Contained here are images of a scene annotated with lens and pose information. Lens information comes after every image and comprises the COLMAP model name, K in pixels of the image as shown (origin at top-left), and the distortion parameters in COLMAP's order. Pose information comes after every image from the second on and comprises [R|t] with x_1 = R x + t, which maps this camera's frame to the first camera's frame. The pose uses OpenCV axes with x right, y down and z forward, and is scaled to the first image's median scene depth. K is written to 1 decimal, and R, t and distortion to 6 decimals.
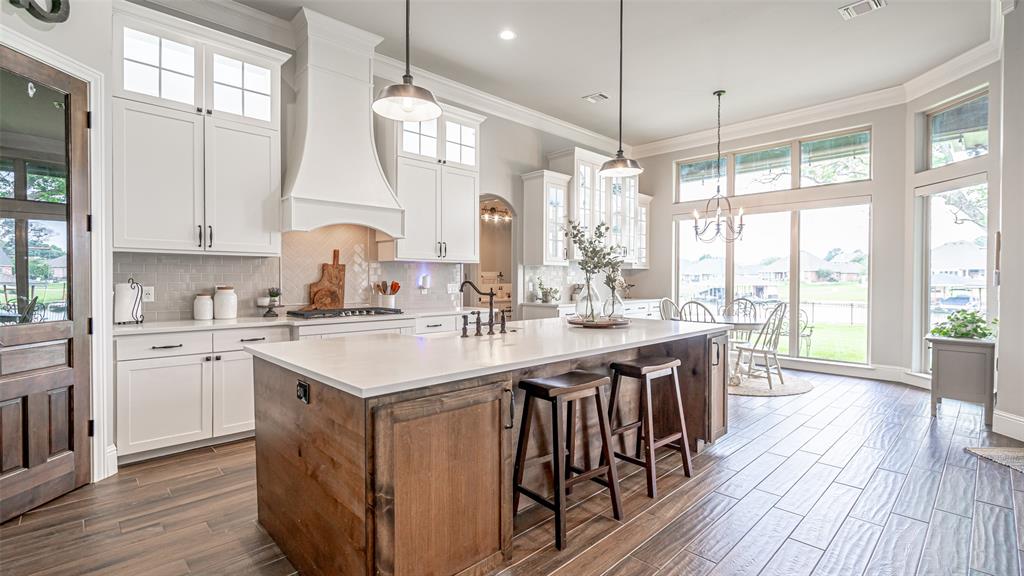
lens RADIAL K [[463.1, 0, 509.7], [0, 463.1, 285.9], [0, 0, 1]] dist [-0.003701, -0.000011]
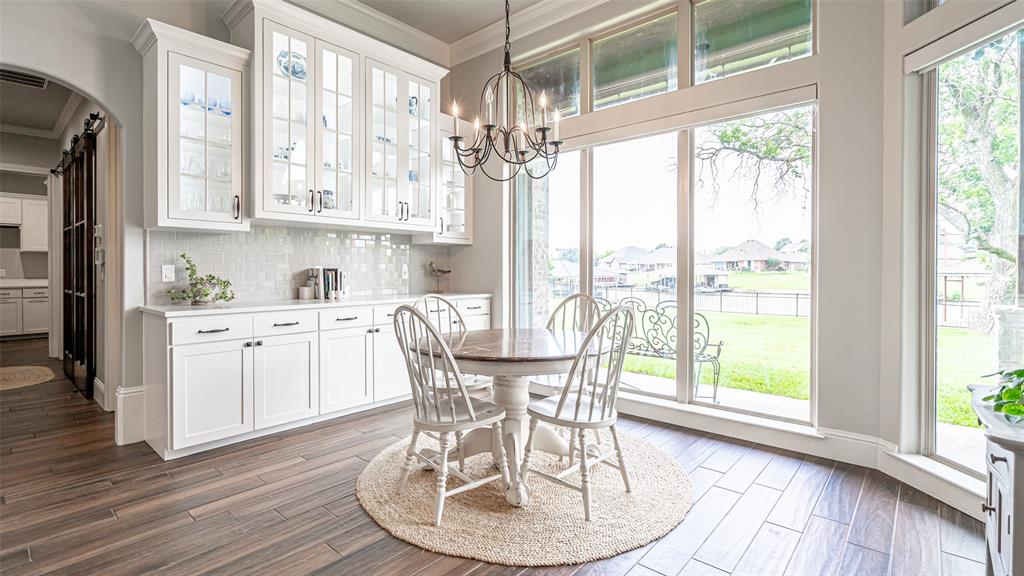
lens RADIAL K [[471.4, 0, 510.7], [0, 471.4, 272.0], [0, 0, 1]] dist [-0.001496, 0.000104]
pose [[0.996219, -0.003499, 0.086802, 0.534619], [0.004325, 0.999947, -0.009323, 0.009805], [-0.086765, 0.009663, 0.996182, 0.684823]]
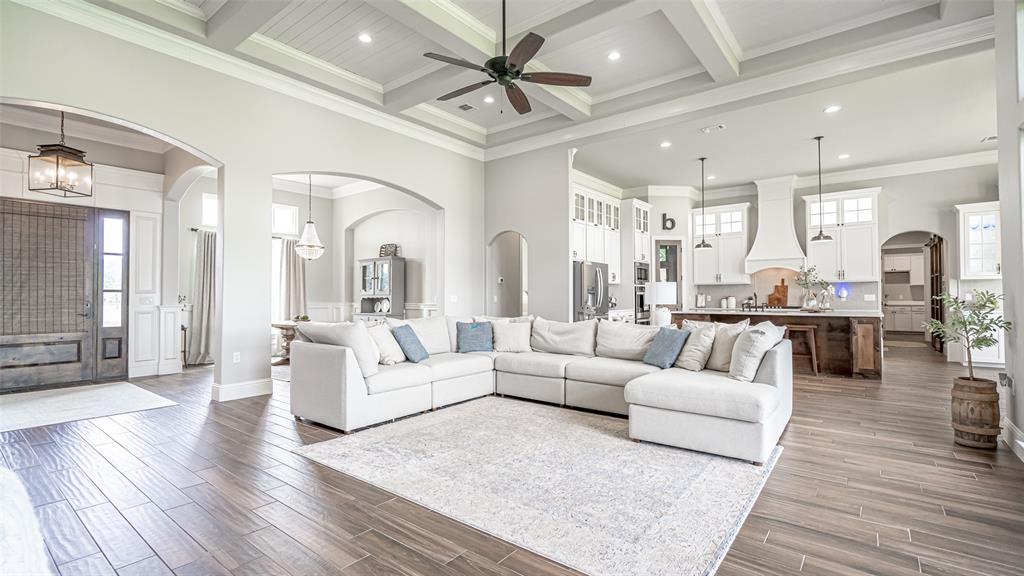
lens RADIAL K [[459.7, 0, 510.6], [0, 459.7, 289.5], [0, 0, 1]] dist [-0.004953, 0.000743]
pose [[0.141683, -0.019248, -0.989725, 1.569395], [-0.010619, 0.999724, -0.020963, 0.029772], [0.989855, 0.013480, 0.141440, -0.541039]]
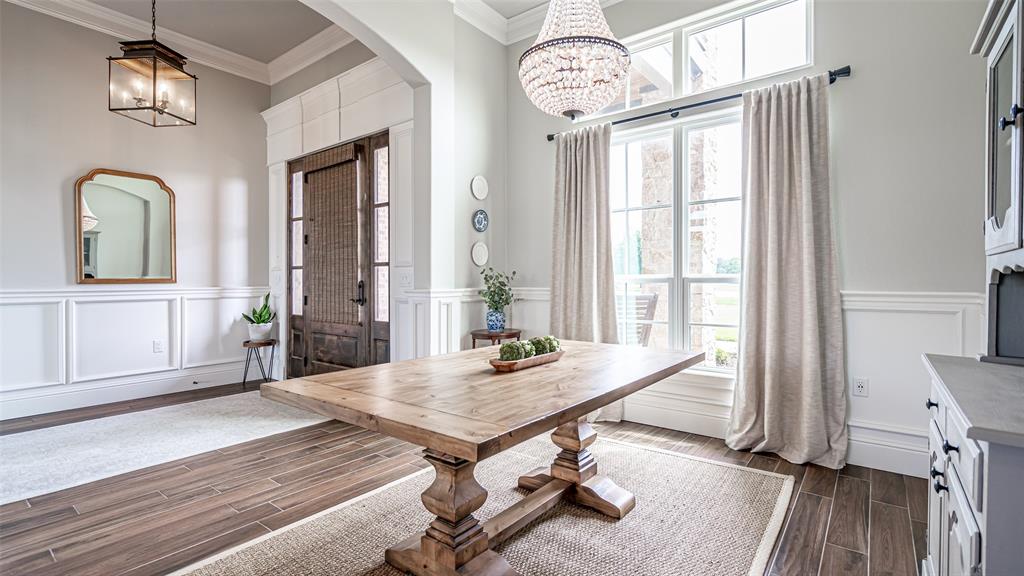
lens RADIAL K [[470.4, 0, 512.0], [0, 470.4, 288.0], [0, 0, 1]] dist [-0.001977, -0.000184]
pose [[-0.989028, -0.000447, -0.147727, -0.213885], [-0.004627, 0.999599, 0.027953, 0.037169], [0.147655, 0.028330, -0.988633, -0.621067]]
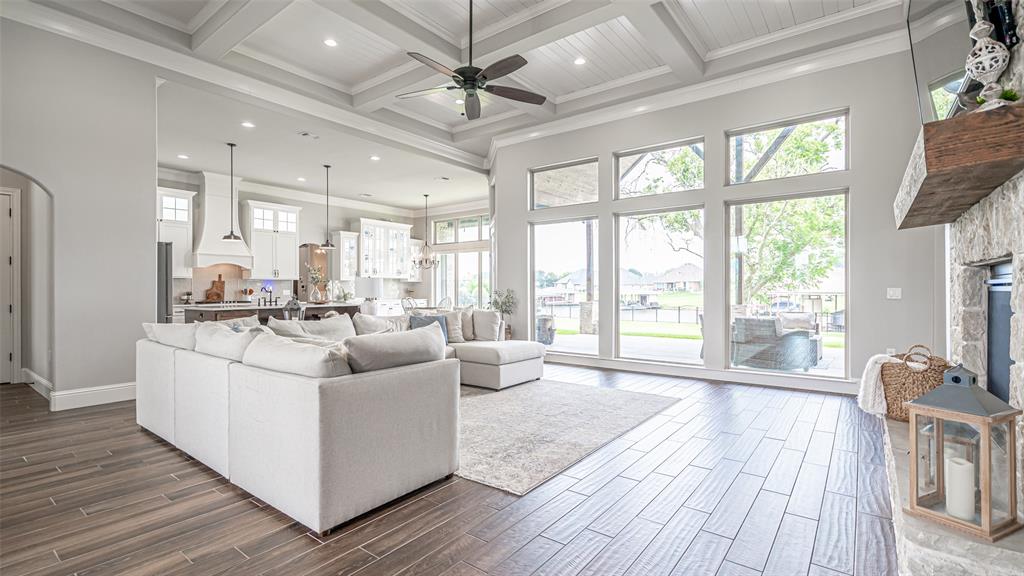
lens RADIAL K [[465.7, 0, 508.0], [0, 465.7, 291.0], [0, 0, 1]] dist [0.000530, 0.000551]
pose [[0.988470, -0.004445, 0.151351, 0.641079], [0.006297, 0.999911, -0.011756, 0.035692], [-0.151286, 0.012573, 0.988410, -1.386277]]
